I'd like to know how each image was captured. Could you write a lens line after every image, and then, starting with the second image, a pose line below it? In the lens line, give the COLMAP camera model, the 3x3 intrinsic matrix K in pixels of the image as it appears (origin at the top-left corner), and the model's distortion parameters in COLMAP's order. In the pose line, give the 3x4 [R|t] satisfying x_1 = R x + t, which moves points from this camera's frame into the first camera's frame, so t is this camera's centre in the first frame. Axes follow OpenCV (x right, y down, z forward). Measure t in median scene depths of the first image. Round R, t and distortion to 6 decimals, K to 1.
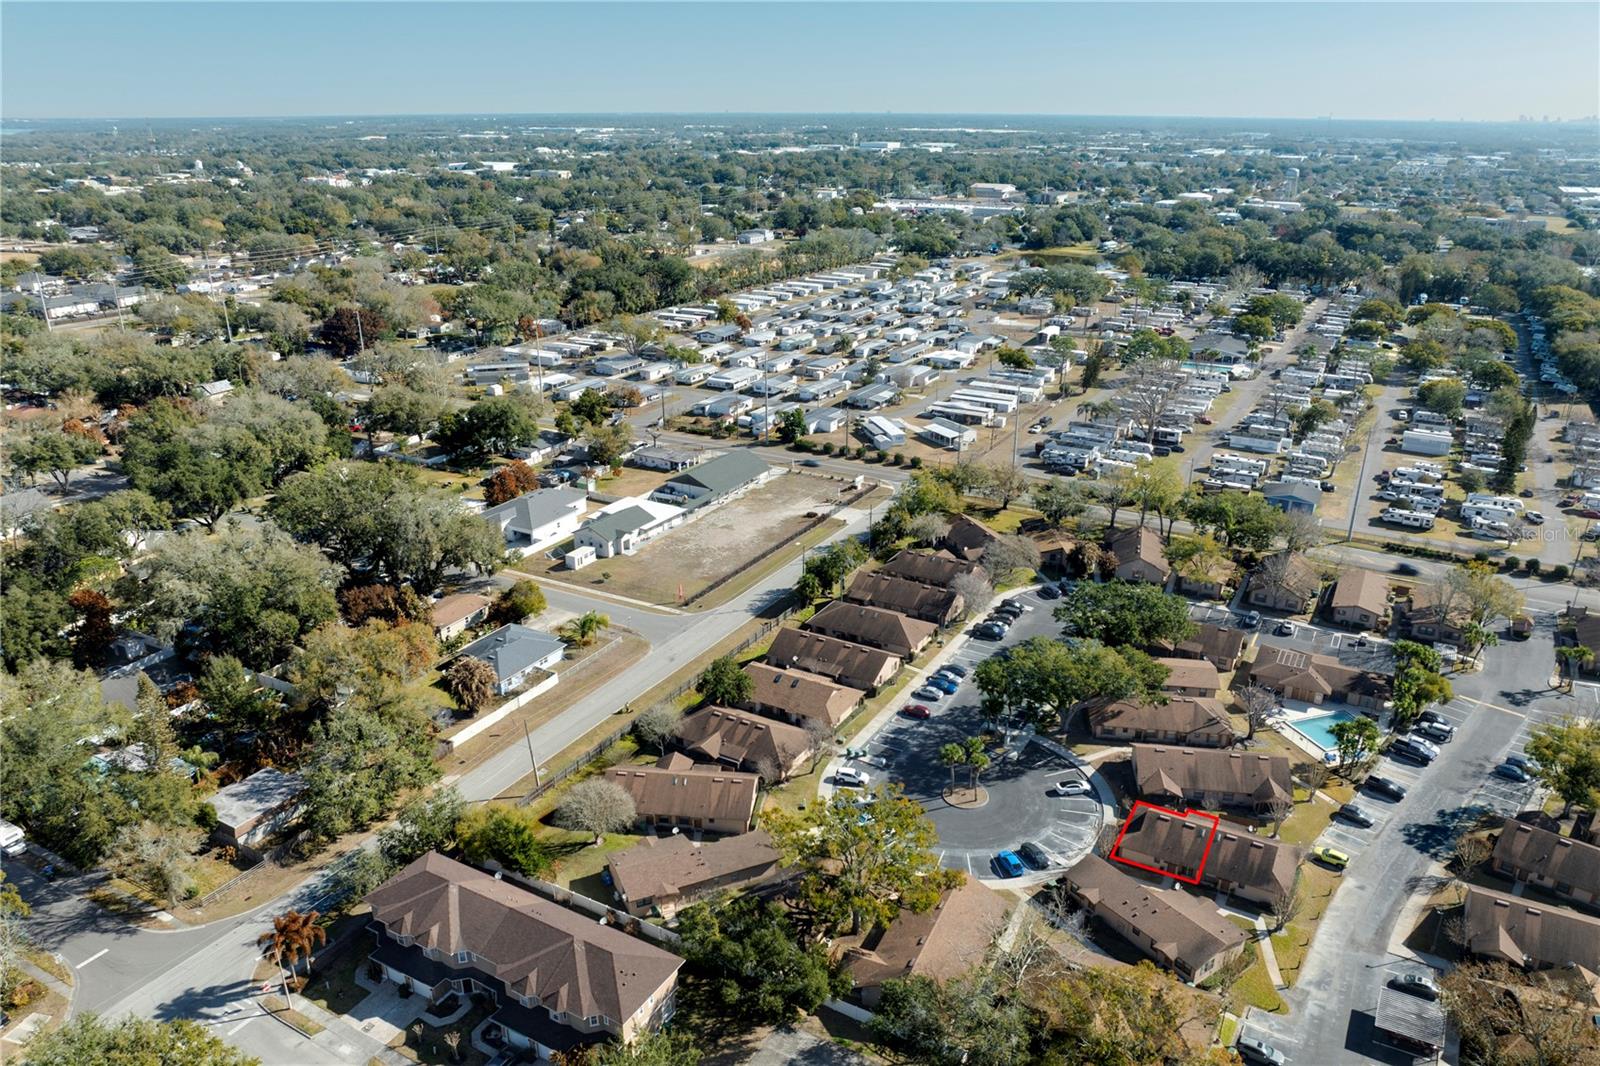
lens RADIAL K [[1089.0, 0, 800.0], [0, 1089.0, 533.0], [0, 0, 1]] dist [-0.031794, 0.001491]
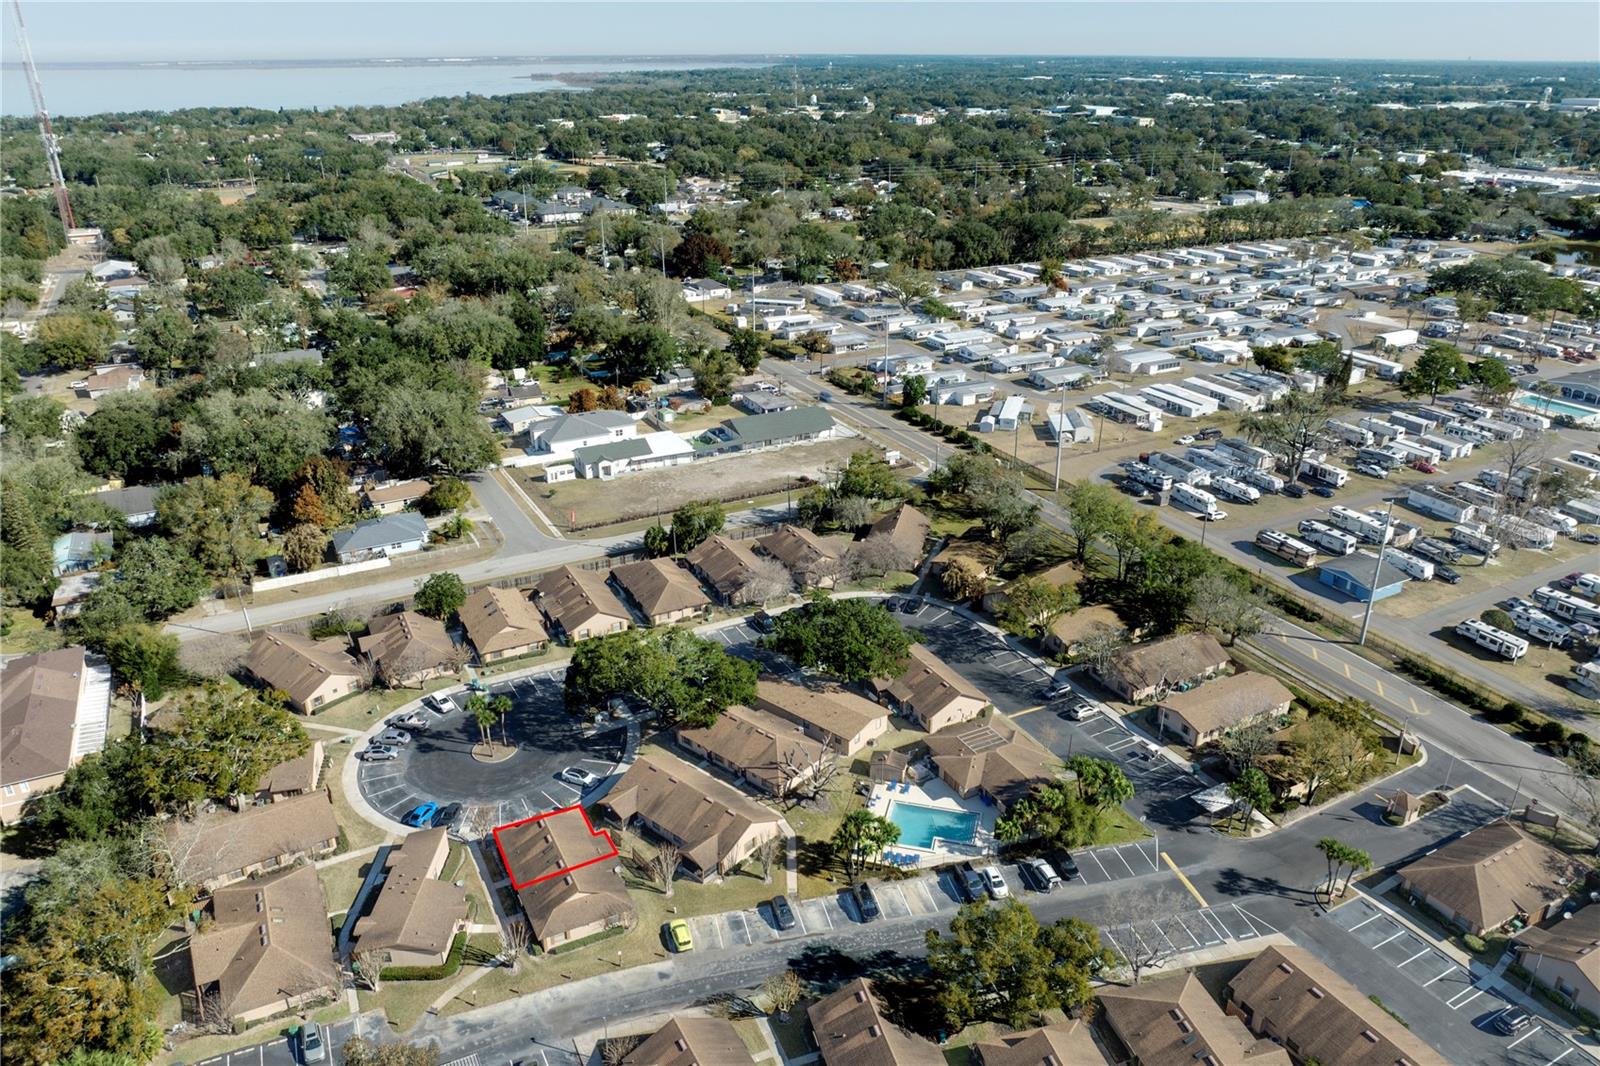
lens RADIAL K [[1089.0, 0, 800.0], [0, 1089.0, 533.0], [0, 0, 1]] dist [-0.031794, 0.001491]
pose [[0.851812, 0.211134, -0.479414, 0.515678], [-0.188523, 0.977415, 0.095491, -0.065607], [0.488748, 0.009040, 0.872378, 0.154737]]
